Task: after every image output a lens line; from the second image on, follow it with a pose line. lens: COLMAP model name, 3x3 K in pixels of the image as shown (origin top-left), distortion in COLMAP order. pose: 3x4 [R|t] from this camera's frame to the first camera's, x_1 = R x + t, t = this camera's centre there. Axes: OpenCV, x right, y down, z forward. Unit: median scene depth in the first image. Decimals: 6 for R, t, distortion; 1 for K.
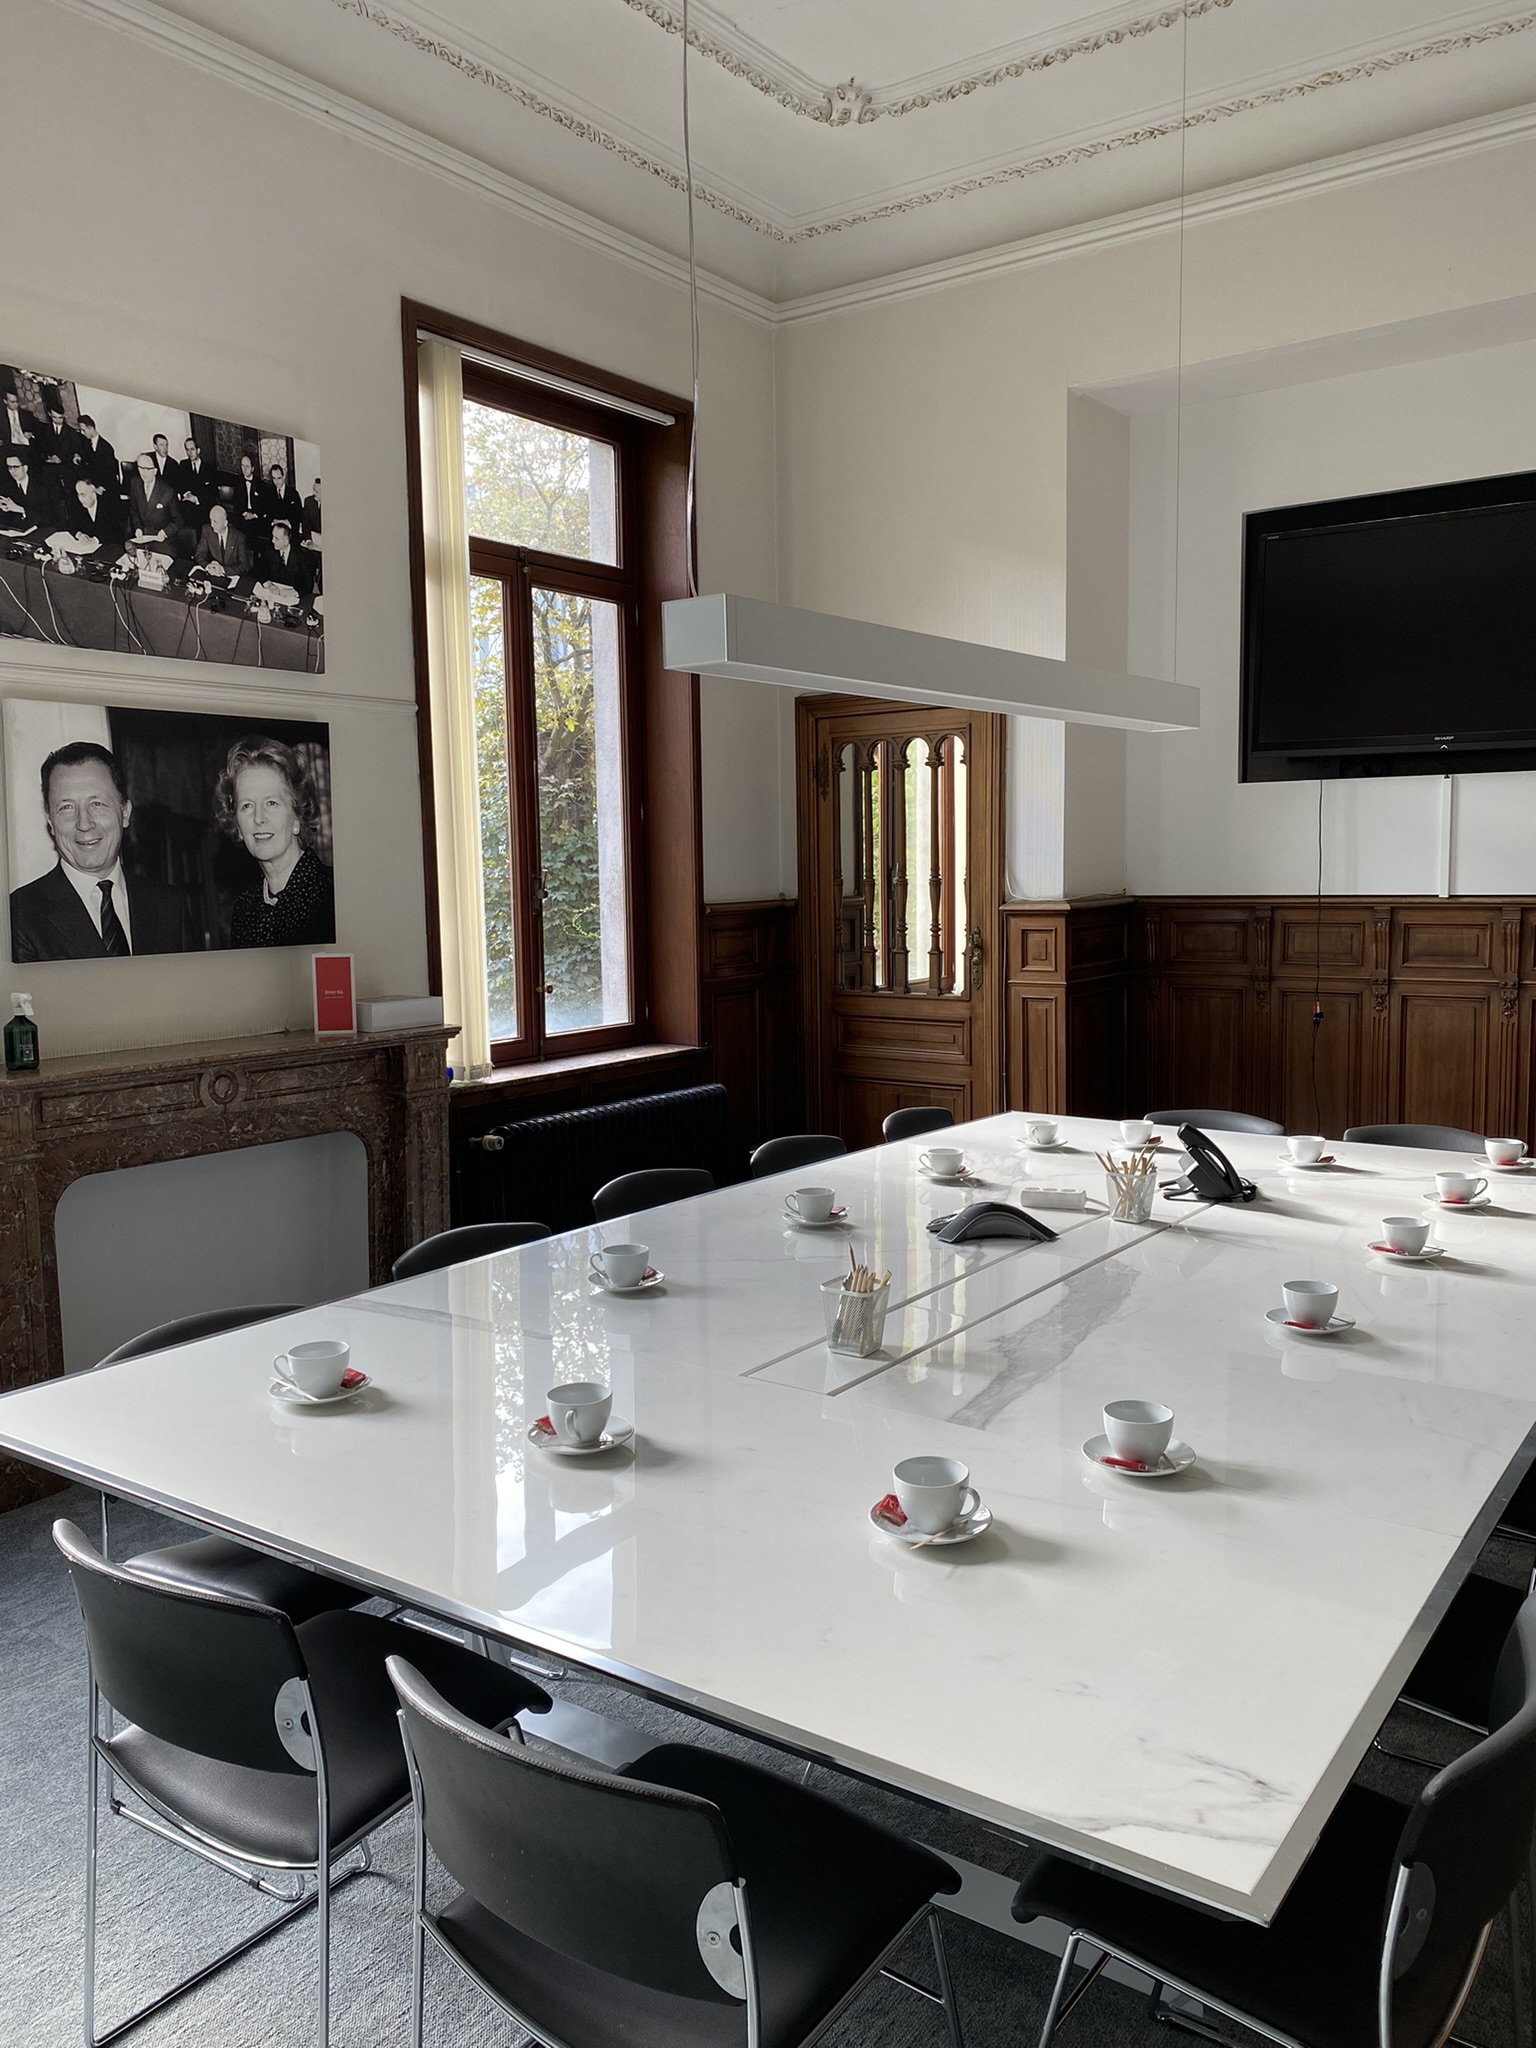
lens RADIAL K [[1556.4, 0, 780.6], [0, 1556.4, 1026.0], [0, 0, 1]] dist [0.029376, -0.036010]
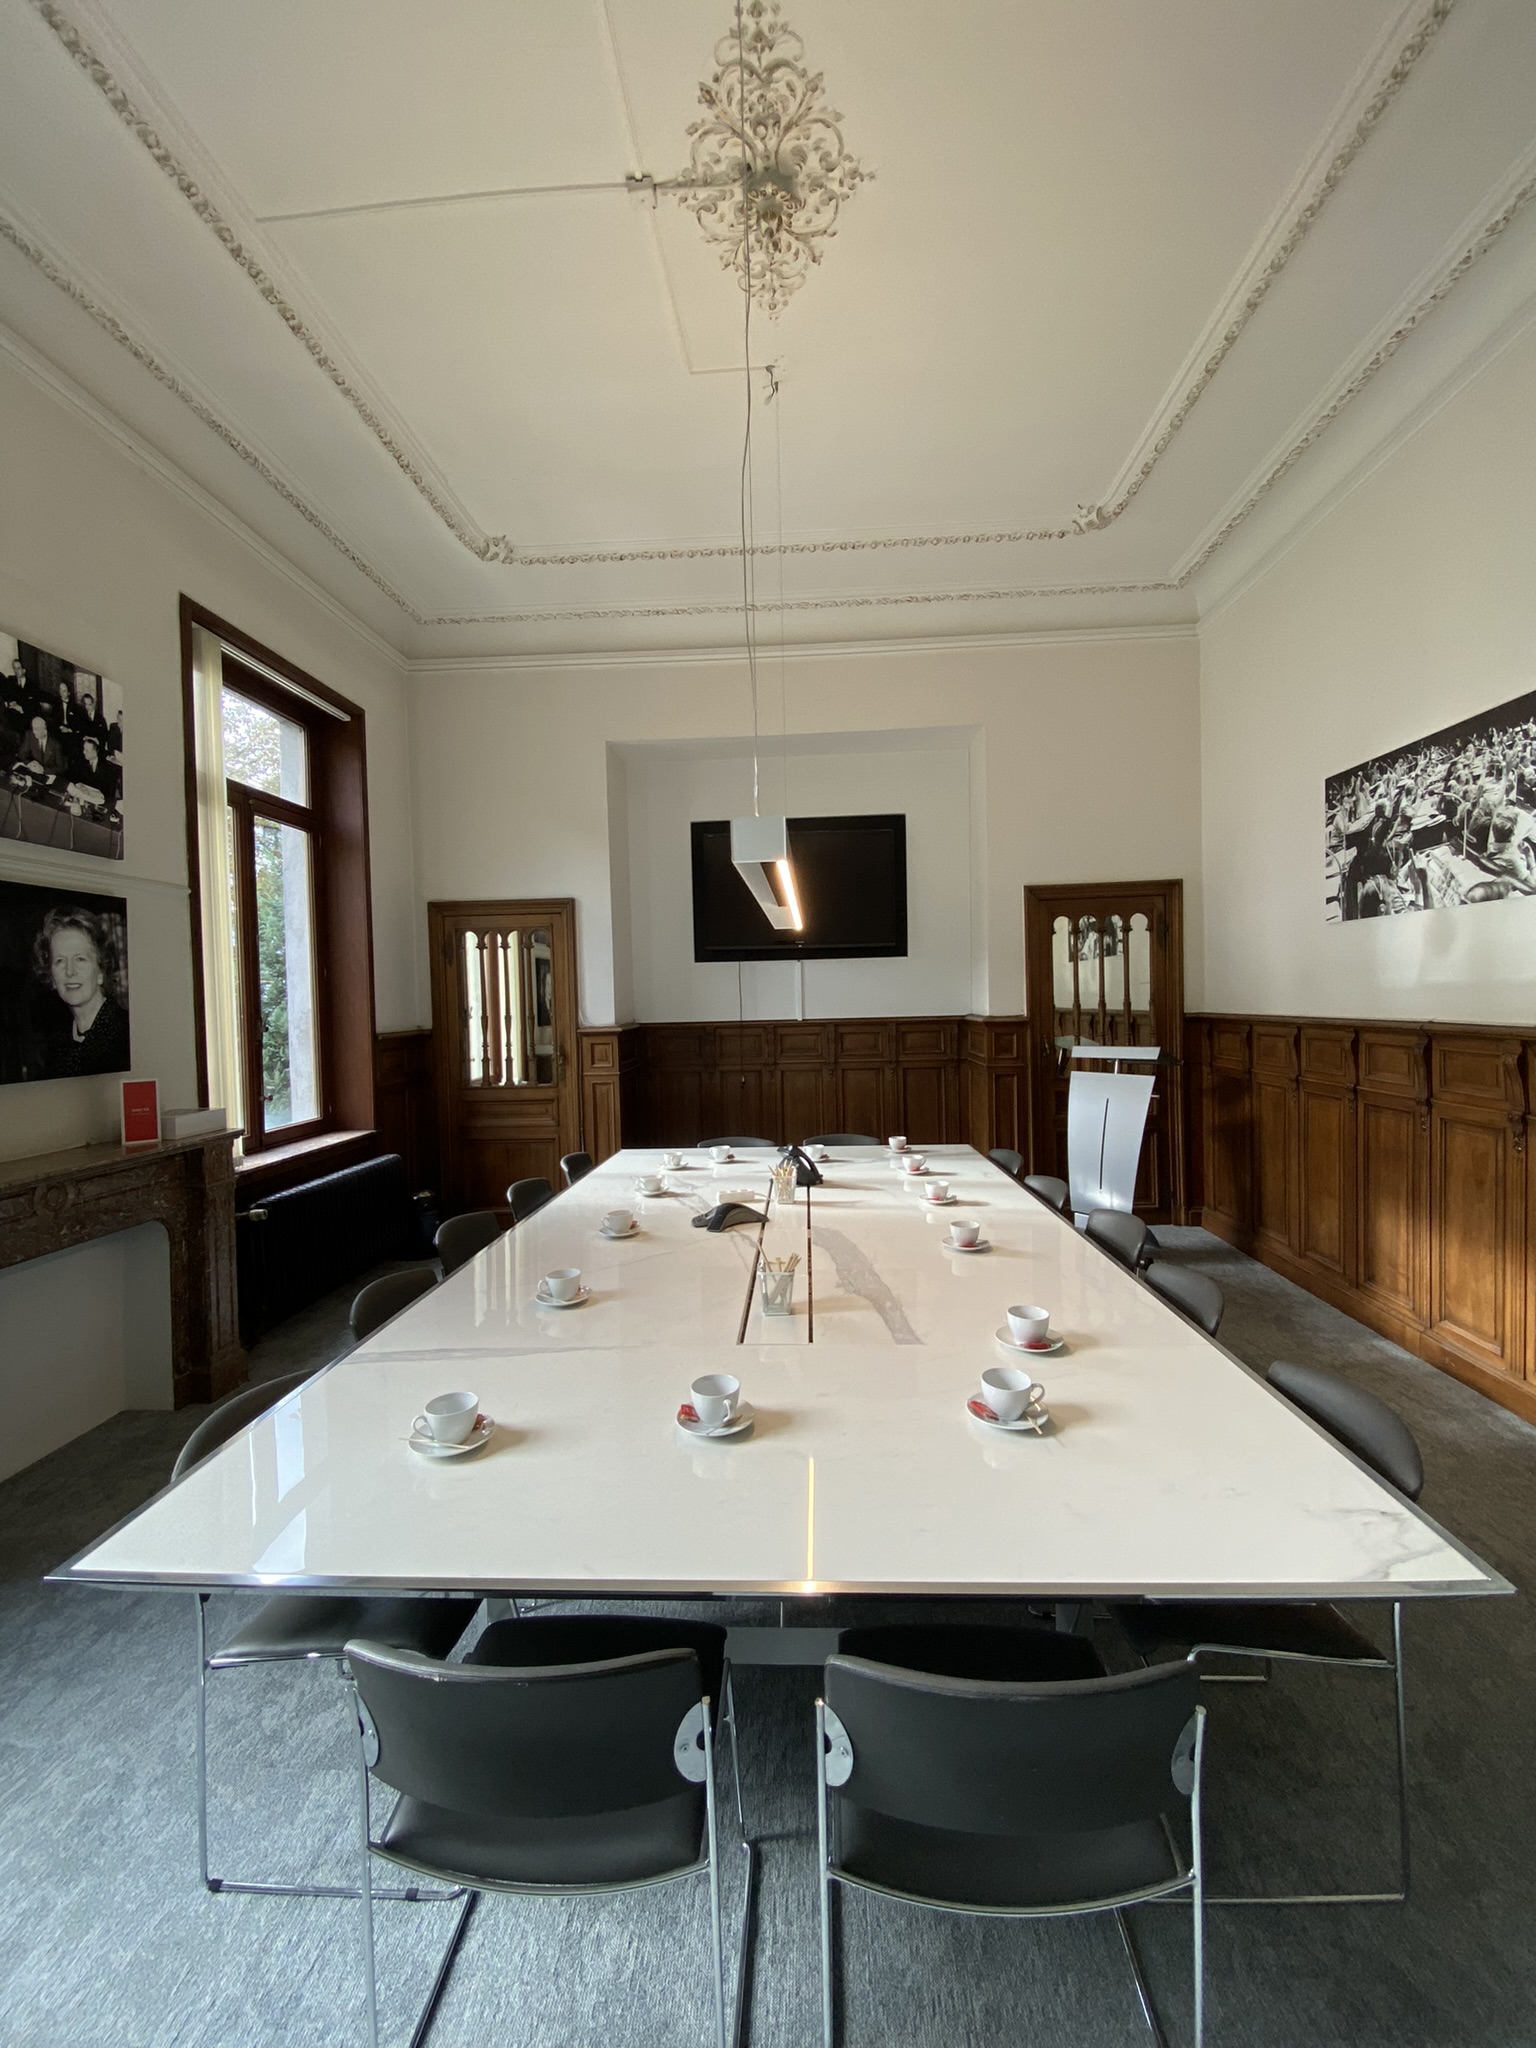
lens RADIAL K [[841.3, 0, 783.8], [0, 841.3, 1023.5], [0, 0, 1]] dist [-0.002782, -0.004004]
pose [[0.841382, -0.020715, 0.540044, -0.193275], [0.067147, 0.995529, -0.066427, -0.010145], [-0.536253, 0.092153, 0.839011, 0.137037]]
